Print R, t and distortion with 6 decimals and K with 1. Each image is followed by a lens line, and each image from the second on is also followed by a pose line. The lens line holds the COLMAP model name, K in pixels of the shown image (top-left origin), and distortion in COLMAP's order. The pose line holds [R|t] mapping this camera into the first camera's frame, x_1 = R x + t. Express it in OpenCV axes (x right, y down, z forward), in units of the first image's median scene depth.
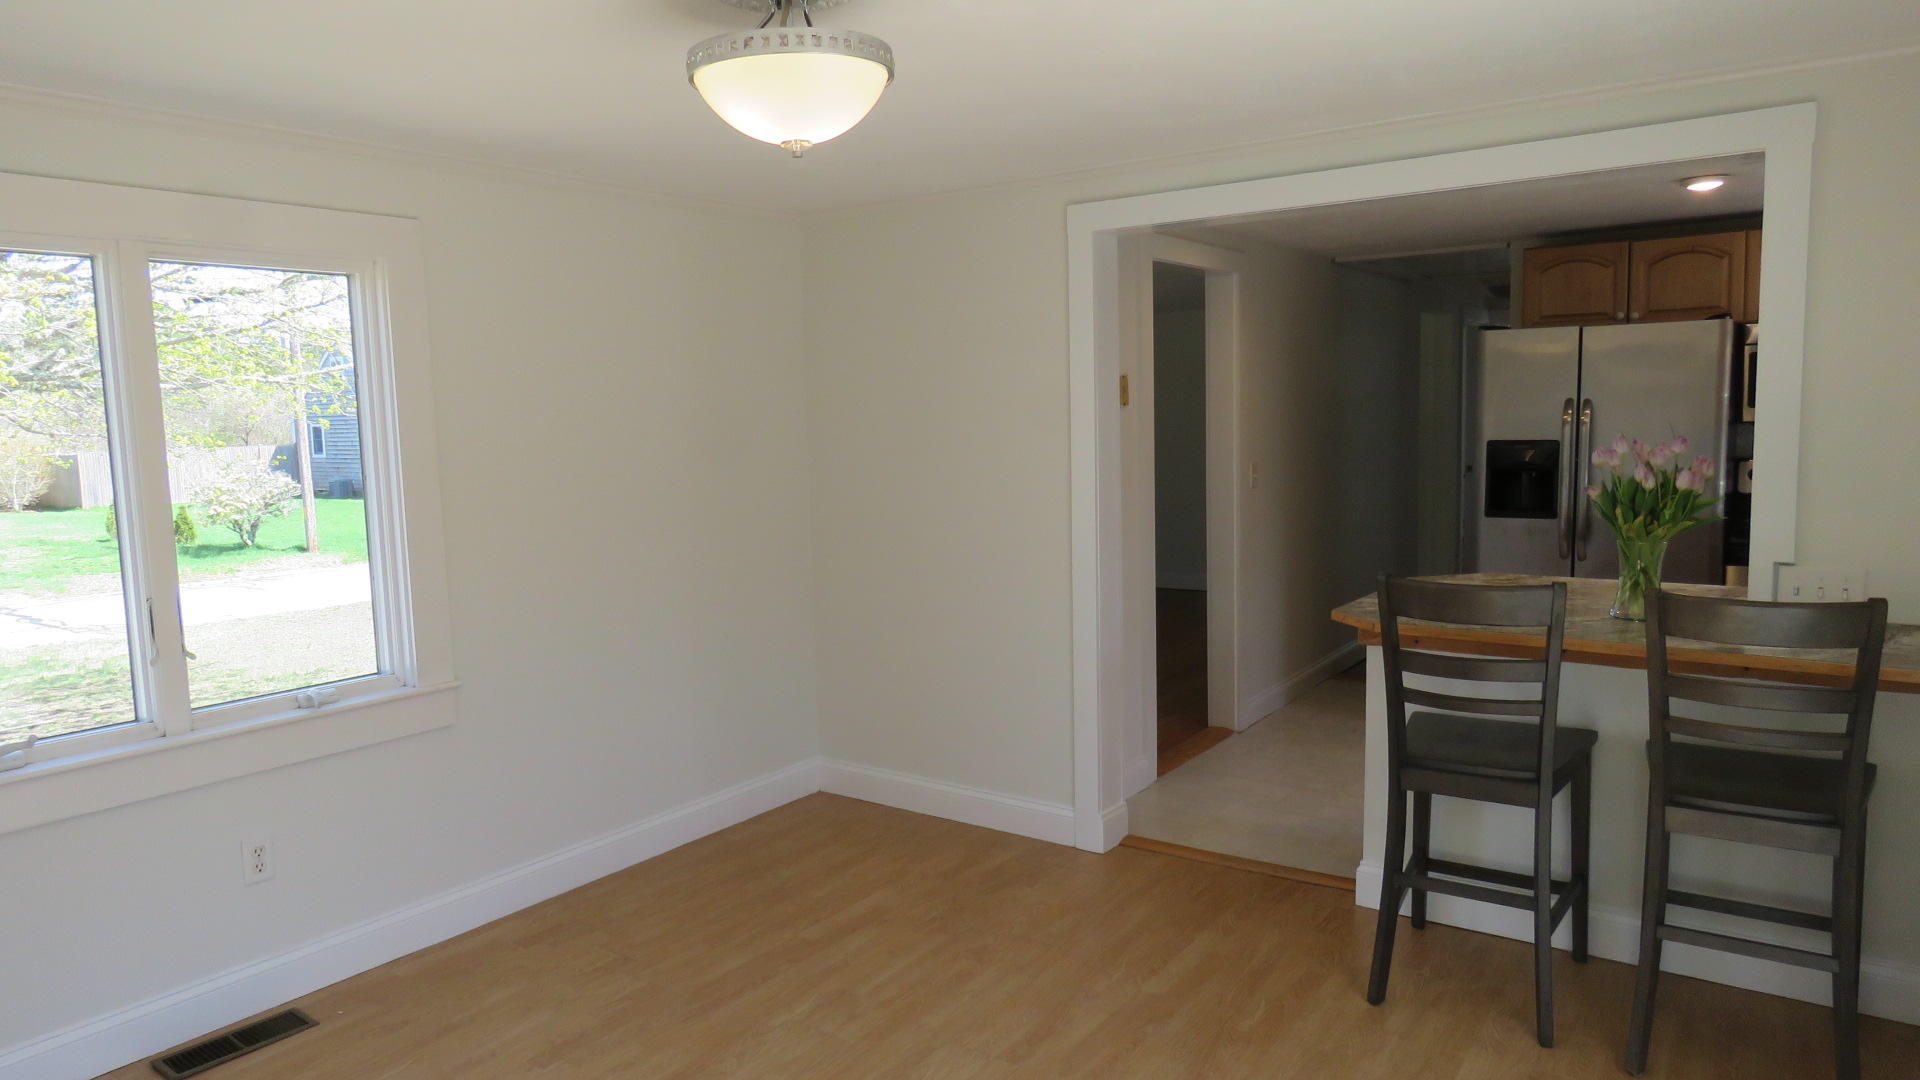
lens RADIAL K [[1226.8, 0, 960.5], [0, 1226.8, 541.7], [0, 0, 1]] dist [0.009343, 0.002241]
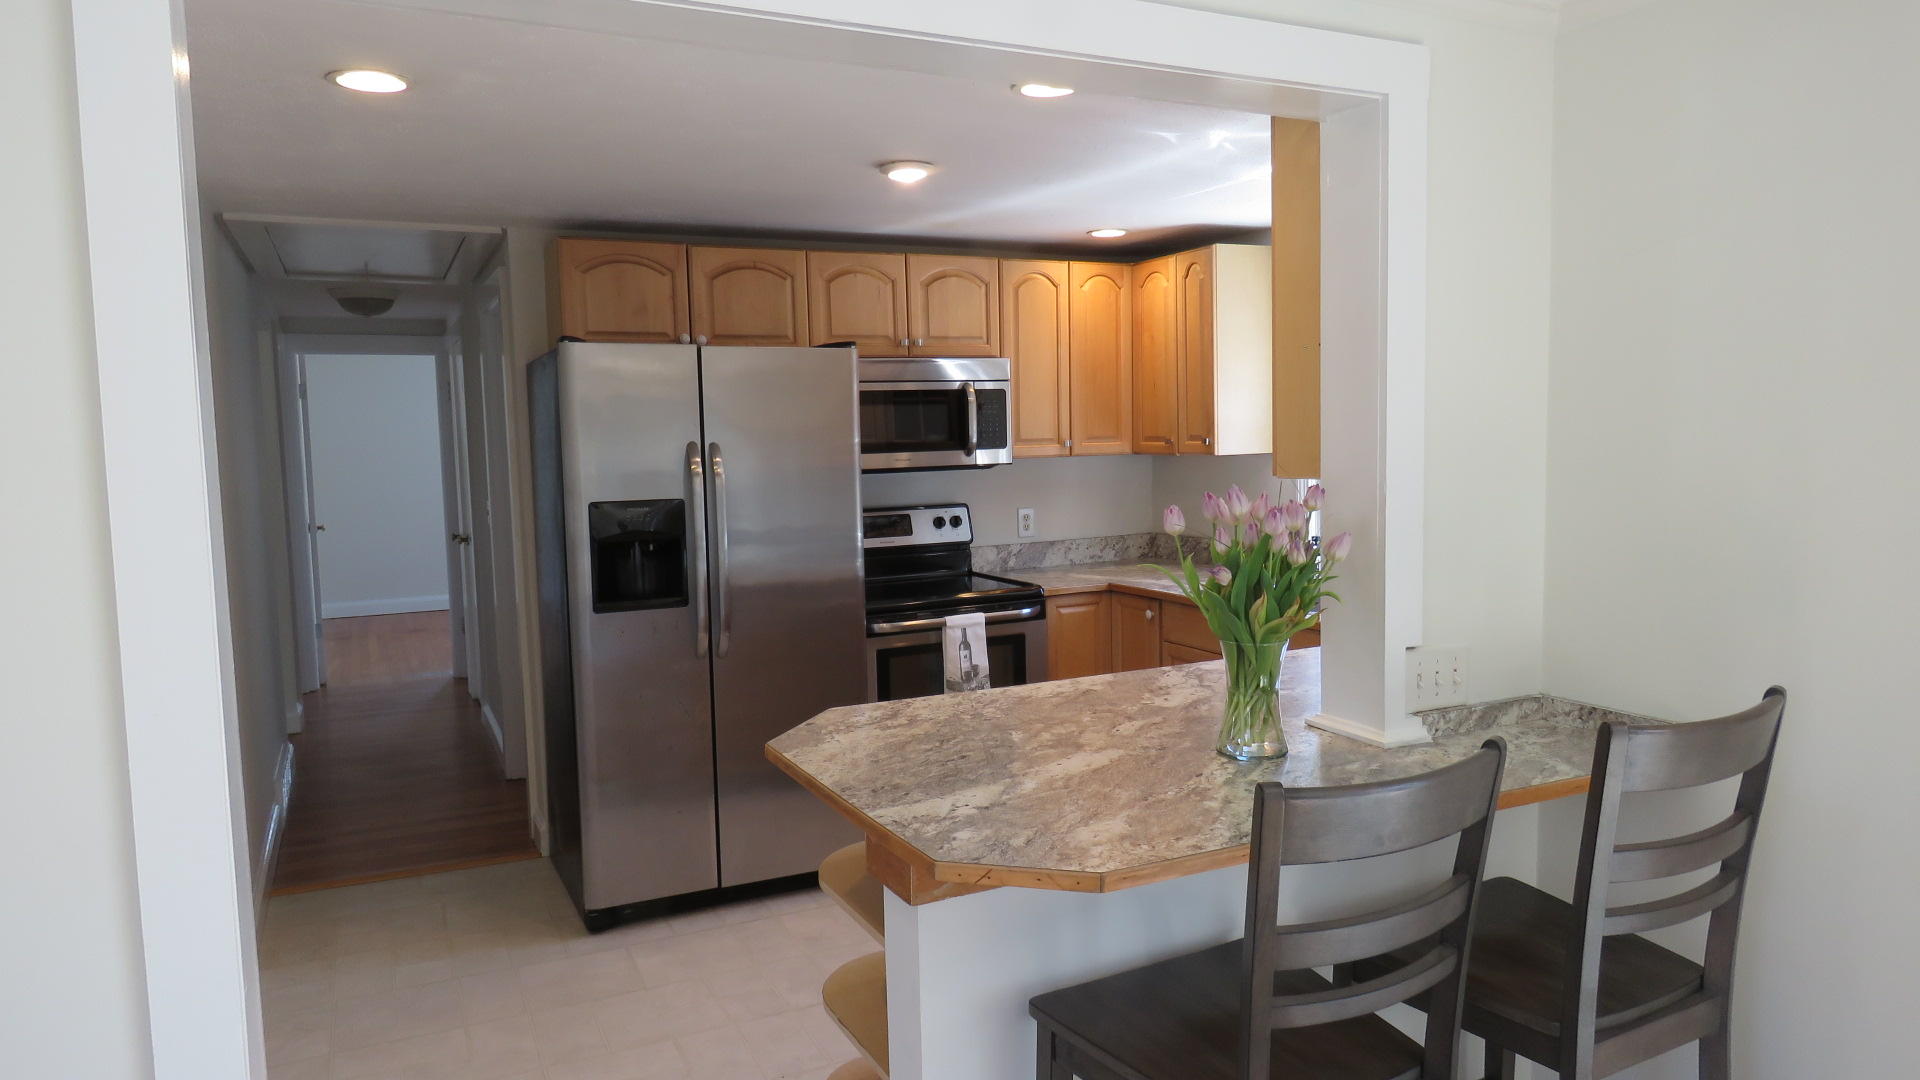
lens RADIAL K [[1226.8, 0, 959.1], [0, 1226.8, 537.0], [0, 0, 1]] dist [0.009343, 0.002241]
pose [[0.489188, -0.061710, 0.869993, -0.069734], [0.102962, 0.994605, 0.012654, -0.051373], [-0.866080, 0.083386, 0.492902, 0.491463]]
